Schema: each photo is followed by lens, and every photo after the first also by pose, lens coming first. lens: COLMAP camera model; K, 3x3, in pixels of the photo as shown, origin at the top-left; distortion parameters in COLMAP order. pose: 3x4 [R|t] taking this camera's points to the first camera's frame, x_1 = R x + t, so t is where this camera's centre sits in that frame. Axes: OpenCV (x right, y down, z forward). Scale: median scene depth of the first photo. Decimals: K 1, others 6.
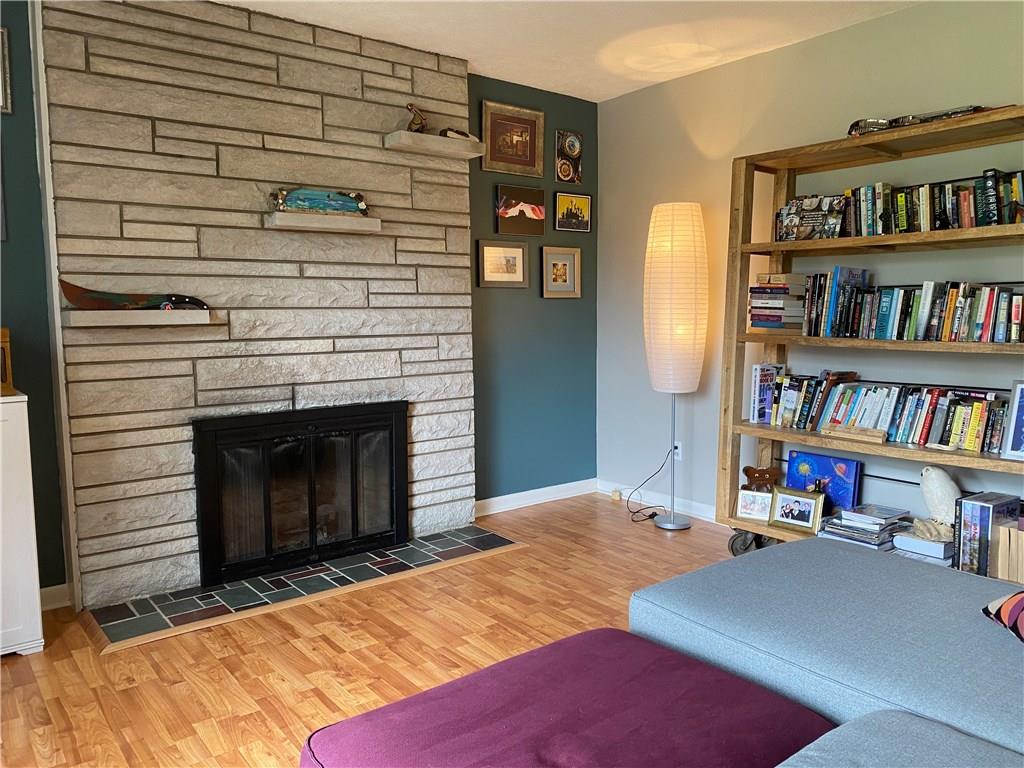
lens RADIAL K [[776.2, 0, 511.3], [0, 776.2, 377.1], [0, 0, 1]] dist [0.012389, -0.015365]
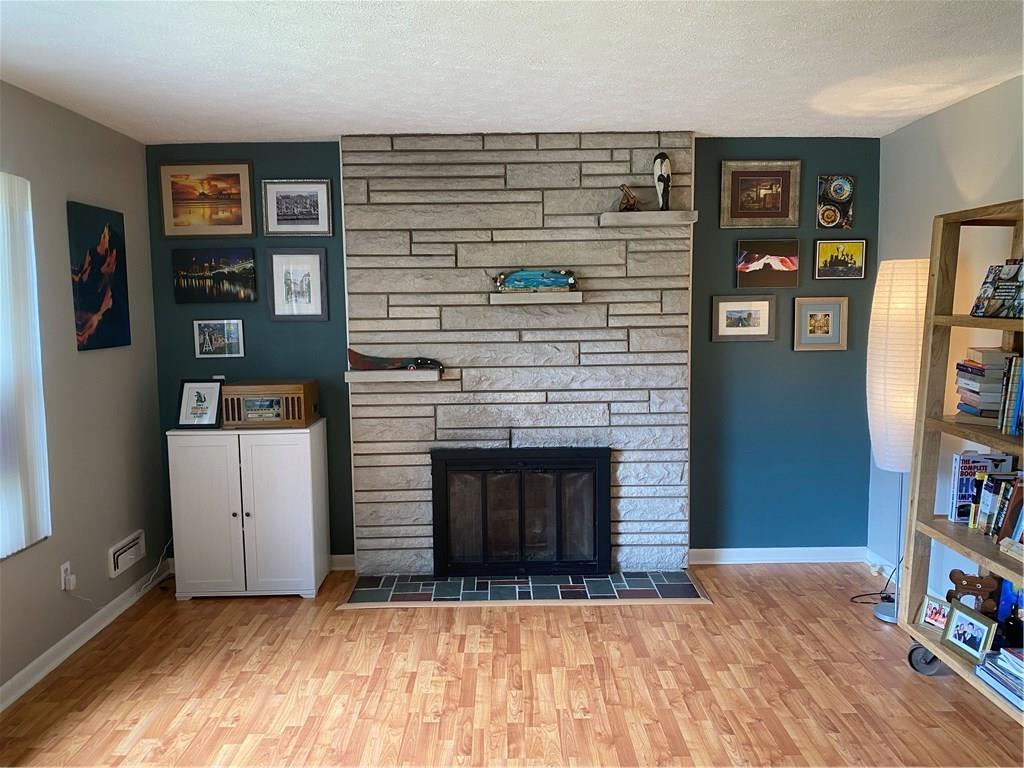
lens RADIAL K [[781.2, 0, 507.3], [0, 781.2, 370.6], [0, 0, 1]] dist [0.118362, -0.203115]
pose [[0.790548, 0.050319, -0.610329, 0.470064], [-0.047088, 0.998663, 0.021343, -0.107295], [0.610587, 0.011866, 0.791860, 0.006471]]
